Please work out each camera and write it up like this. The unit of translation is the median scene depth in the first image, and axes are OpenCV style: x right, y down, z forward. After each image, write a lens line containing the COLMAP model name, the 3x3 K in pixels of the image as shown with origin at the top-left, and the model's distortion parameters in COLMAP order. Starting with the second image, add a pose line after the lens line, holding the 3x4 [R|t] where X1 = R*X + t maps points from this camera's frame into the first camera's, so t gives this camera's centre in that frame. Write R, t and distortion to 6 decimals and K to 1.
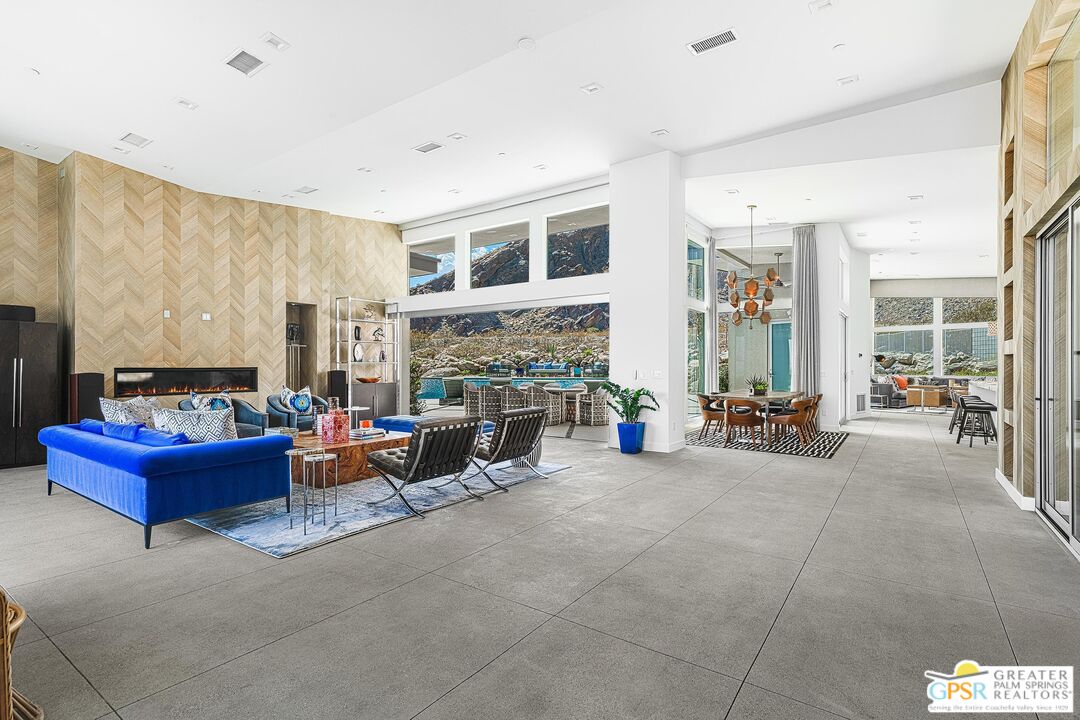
lens RADIAL K [[499.9, 0, 540.0], [0, 499.9, 360.0], [0, 0, 1]] dist [0.001635, -0.000519]
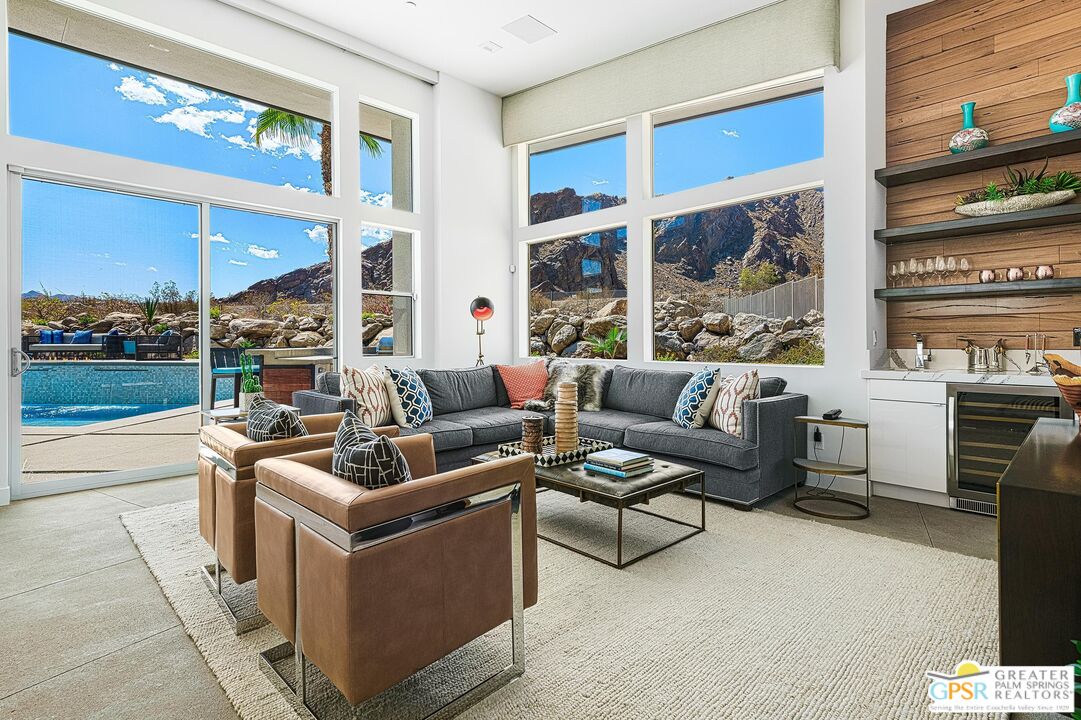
lens RADIAL K [[523.8, 0, 535.9], [0, 523.8, 342.2], [0, 0, 1]] dist [0.001745, -0.000244]
pose [[0.997218, 0.001384, 0.074527, 1.149957], [-0.002200, 0.999939, 0.010863, 0.025496], [-0.074507, -0.010996, 0.997160, 1.101830]]
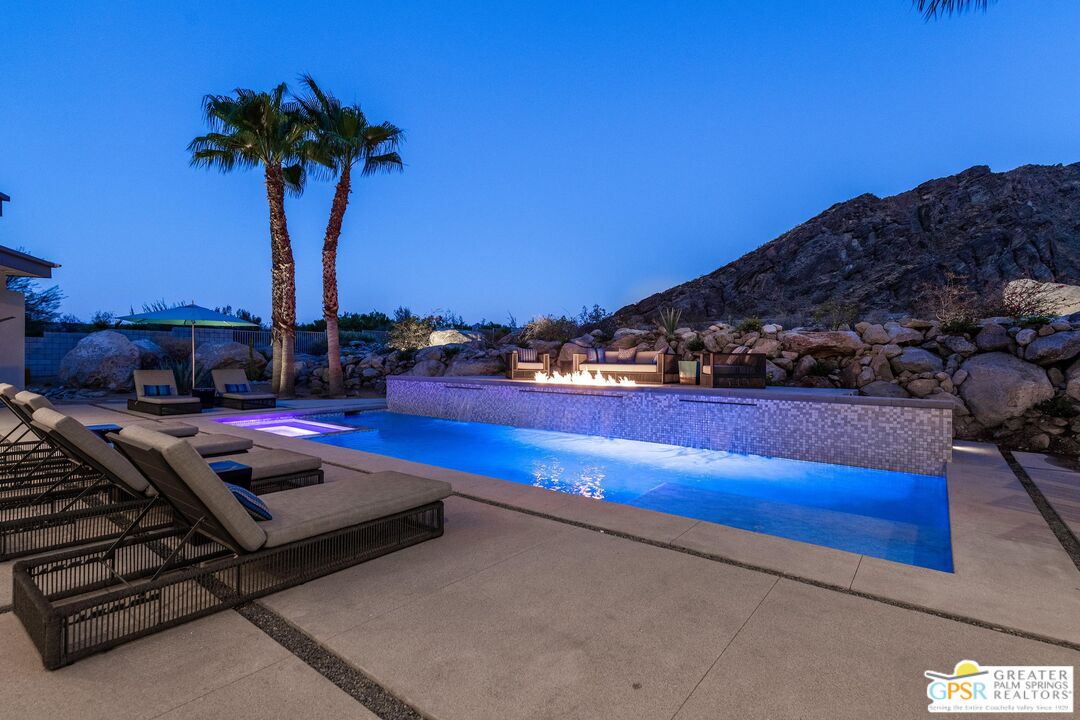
lens RADIAL K [[507.9, 0, 540.0], [0, 507.9, 360.0], [0, 0, 1]] dist [0.002122, -0.001062]
pose [[0.846757, 0.008161, -0.531917, 0.484342], [-0.002975, 0.999939, 0.010606, 0.028017], [0.531971, -0.007399, 0.846730, 1.525032]]
